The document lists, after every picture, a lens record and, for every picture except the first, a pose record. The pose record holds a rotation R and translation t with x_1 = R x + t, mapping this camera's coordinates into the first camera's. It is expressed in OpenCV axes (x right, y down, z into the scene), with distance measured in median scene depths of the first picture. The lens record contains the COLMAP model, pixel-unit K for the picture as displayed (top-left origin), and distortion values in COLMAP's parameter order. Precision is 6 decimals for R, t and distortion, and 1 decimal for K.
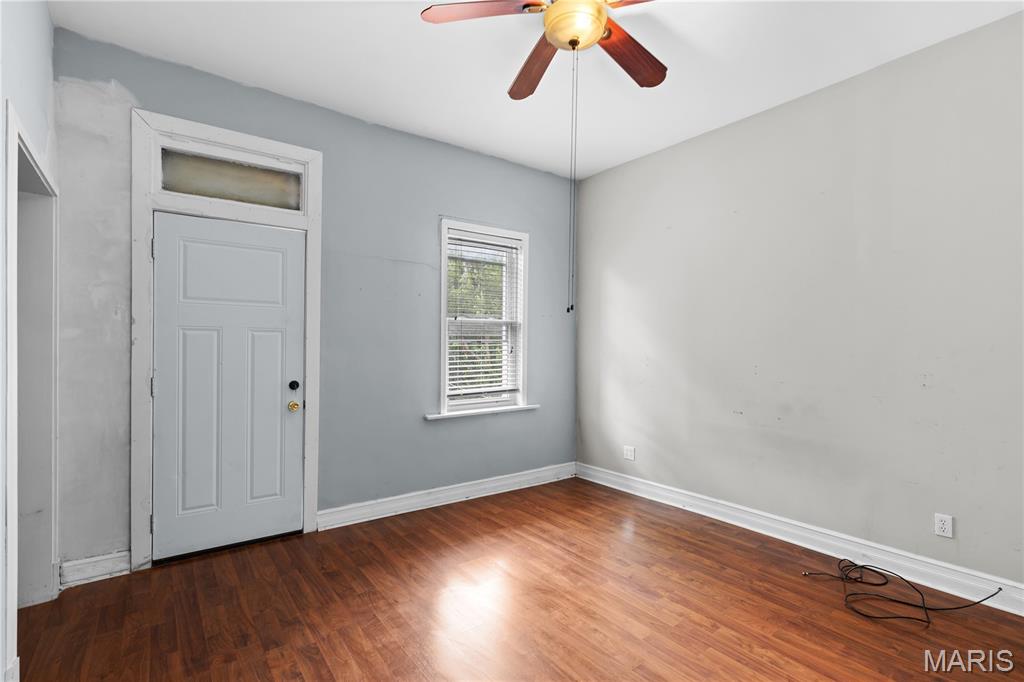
lens RADIAL K [[485.1, 0, 513.8], [0, 485.1, 351.8], [0, 0, 1]] dist [0.005429, 0.000358]
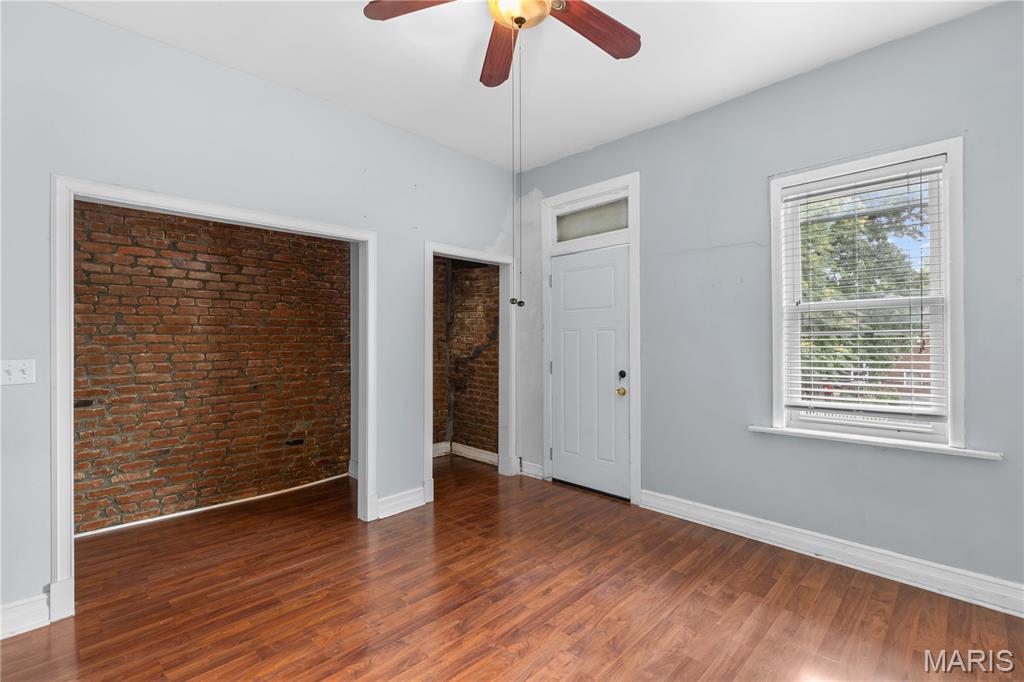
lens RADIAL K [[465.4, 0, 514.2], [0, 465.4, 331.6], [0, 0, 1]] dist [0.002574, -0.002164]
pose [[0.136619, -0.024615, -0.990318, 0.637862], [-0.010071, 0.999605, -0.026235, -0.002833], [0.990572, 0.013557, 0.136318, 0.566397]]
